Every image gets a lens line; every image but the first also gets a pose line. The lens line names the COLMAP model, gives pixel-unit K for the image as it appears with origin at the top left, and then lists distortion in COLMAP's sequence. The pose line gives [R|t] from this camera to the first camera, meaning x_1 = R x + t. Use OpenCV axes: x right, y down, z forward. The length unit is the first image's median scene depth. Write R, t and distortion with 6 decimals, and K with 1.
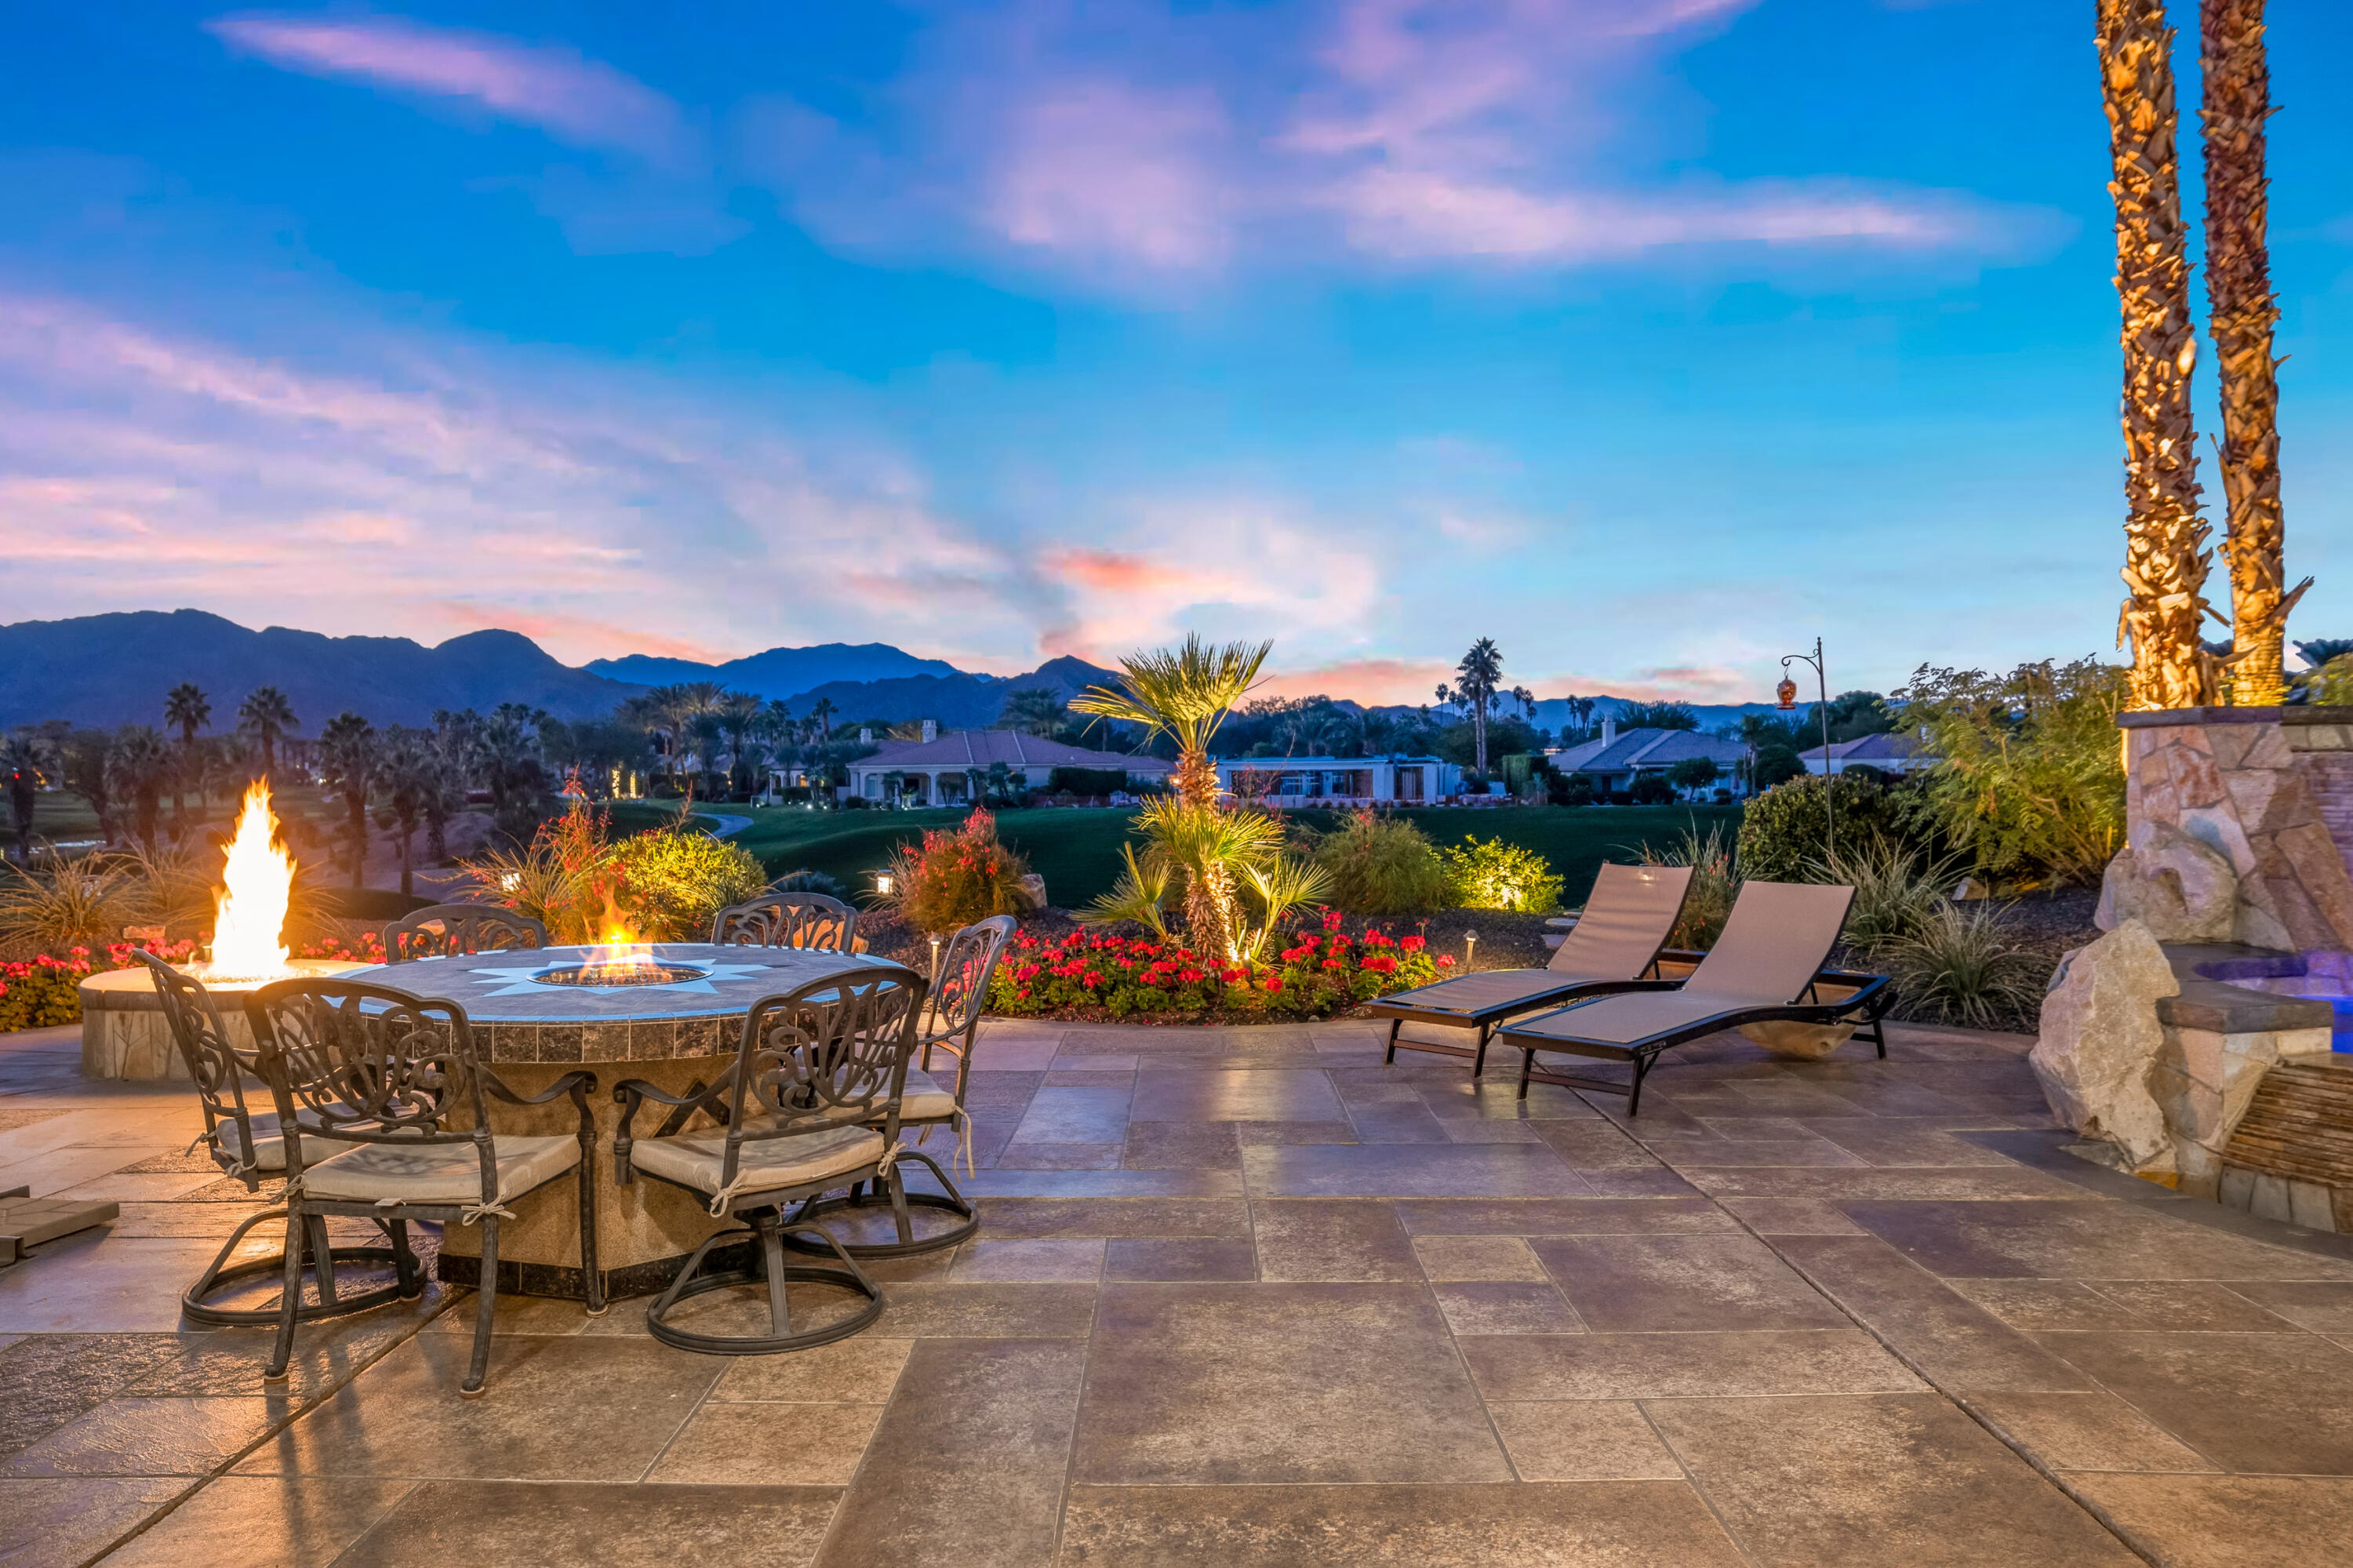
lens RADIAL K [[1705.2, 0, 1176.5], [0, 1705.2, 784.0], [0, 0, 1]] dist [-0.003202, -0.000623]
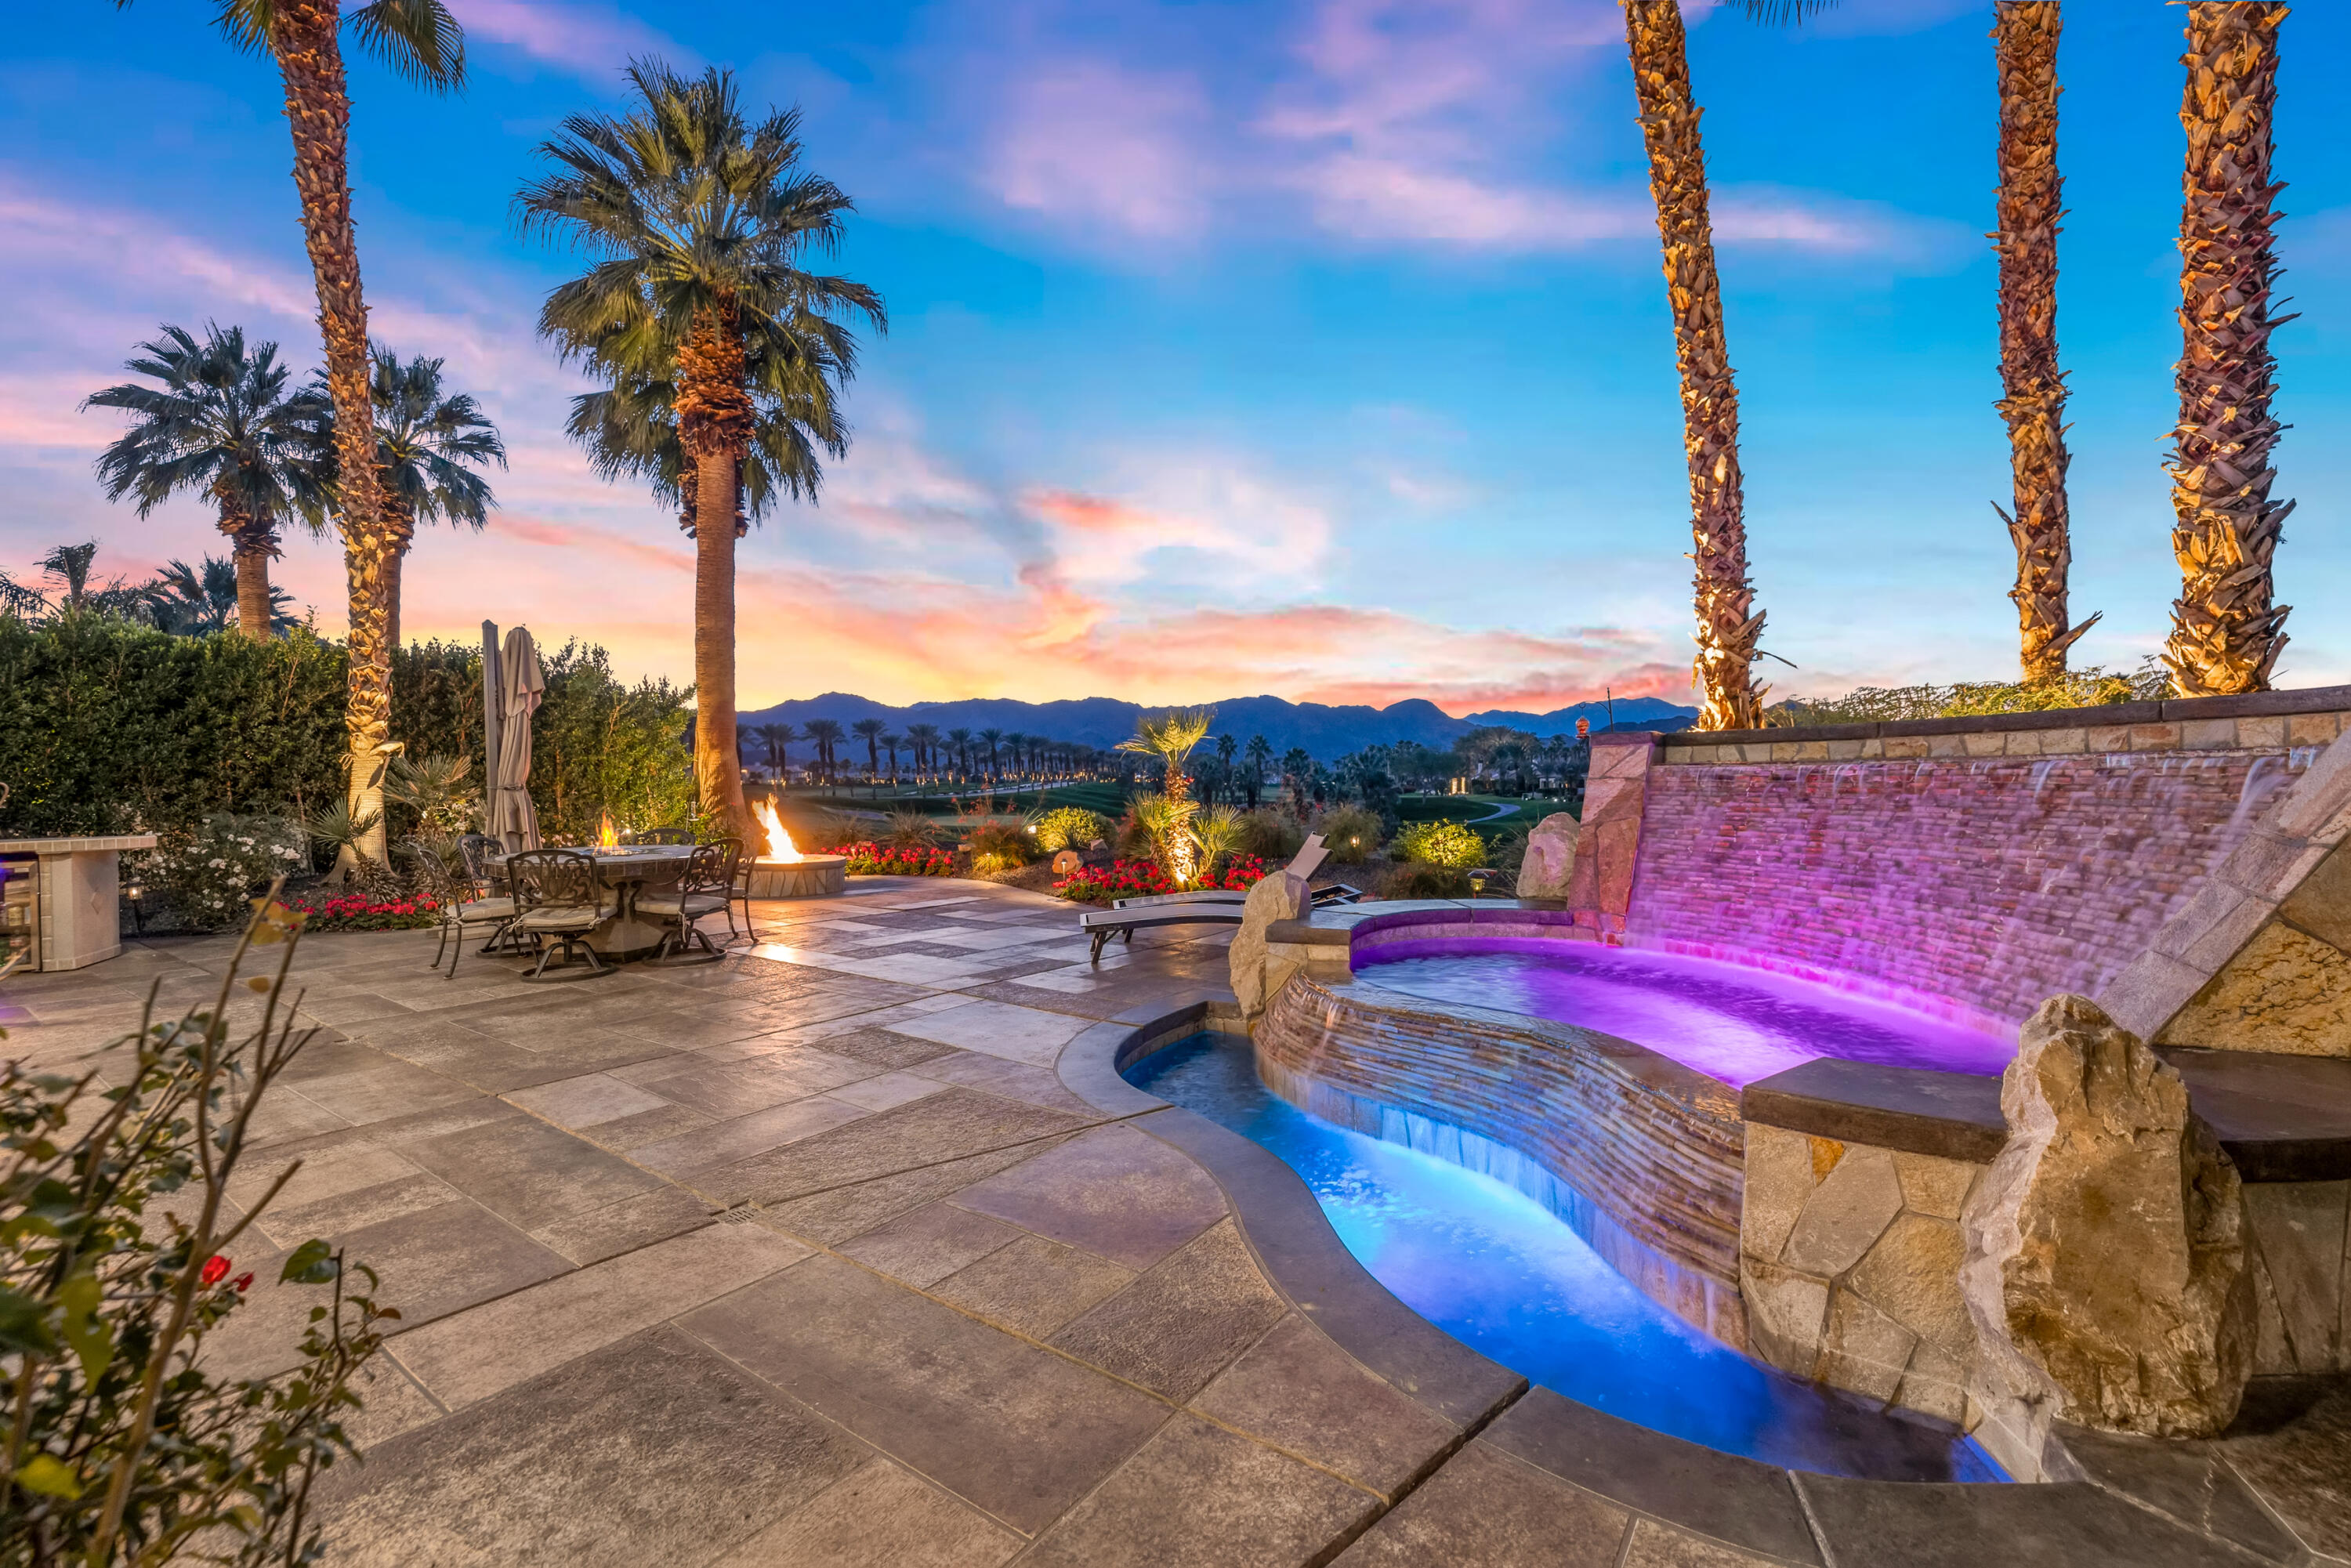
lens RADIAL K [[995.2, 0, 1171.8], [0, 995.2, 780.4], [0, 0, 1]] dist [0.003220, 0.000301]
pose [[0.814551, 0.003873, -0.580079, 0.050116], [-0.007143, 0.999969, -0.003355, -0.000135], [0.580048, 0.006876, 0.814553, 0.008326]]
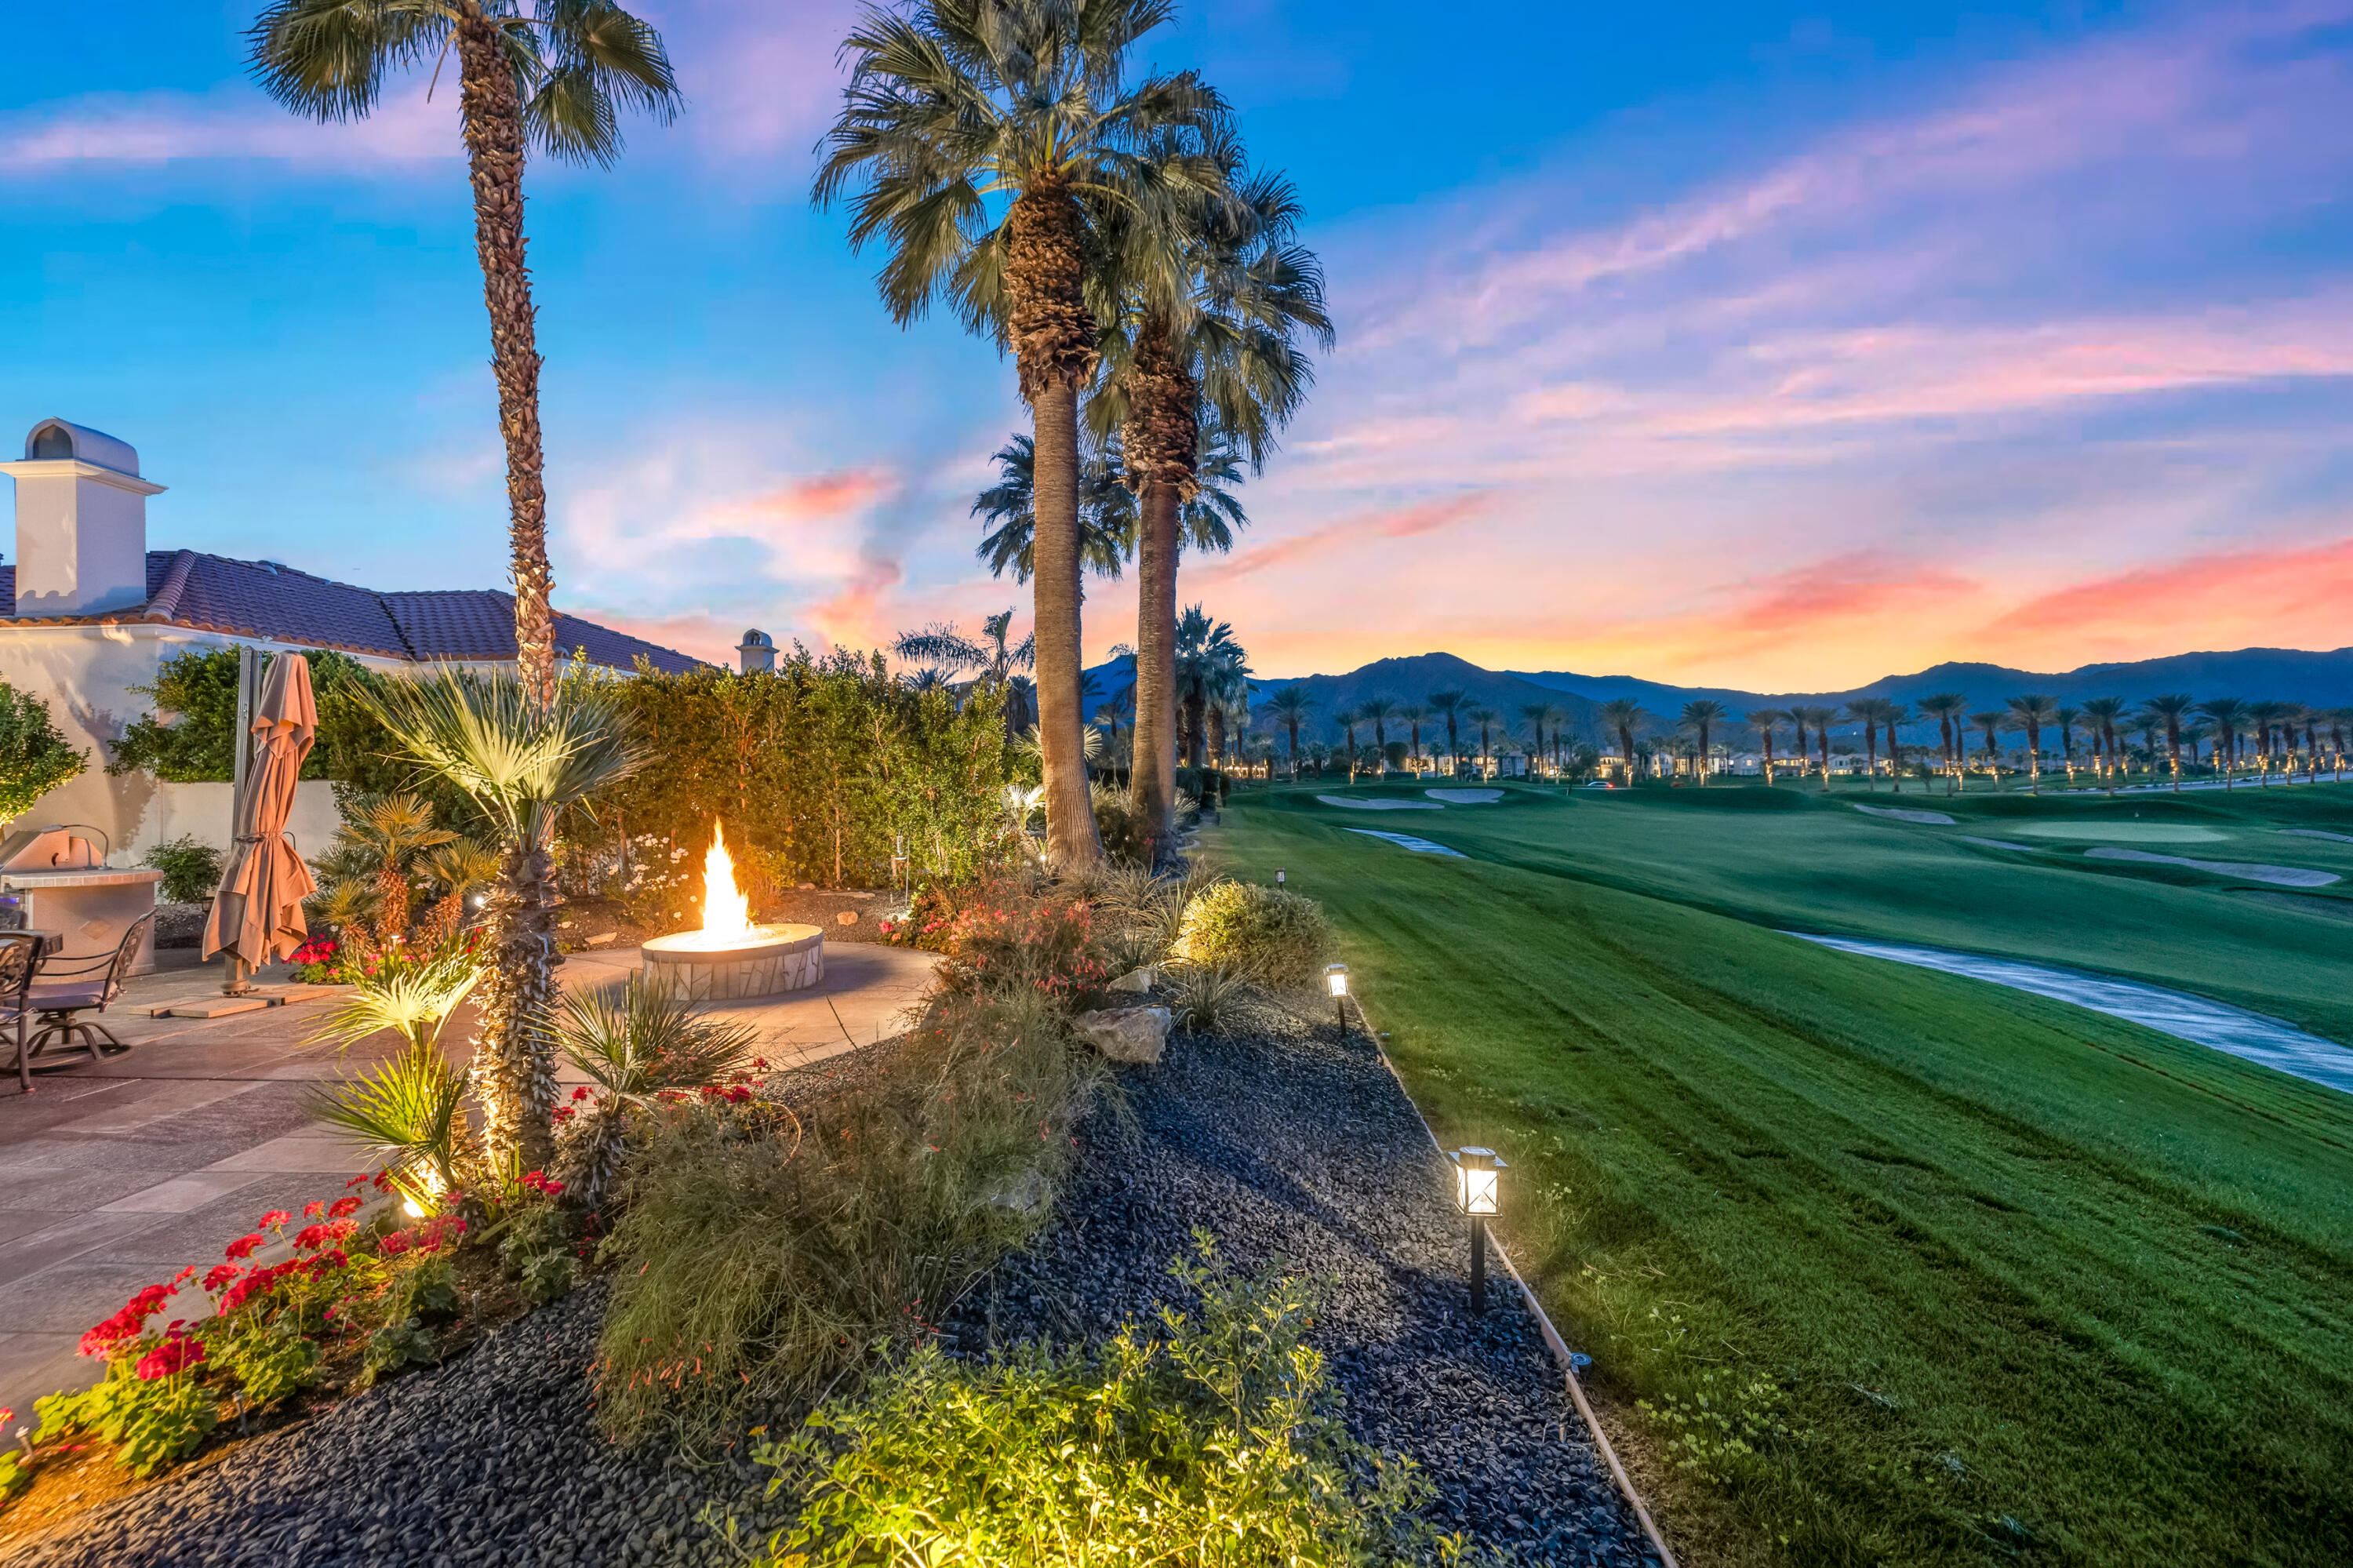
lens RADIAL K [[996.1, 0, 1172.8], [0, 996.1, 780.4], [0, 0, 1]] dist [0.003220, 0.000301]
pose [[-0.038727, 0.012226, -0.999175, 0.029327], [-0.002139, 0.999922, 0.012318, -0.003889], [0.999248, 0.002614, -0.038698, 0.098092]]
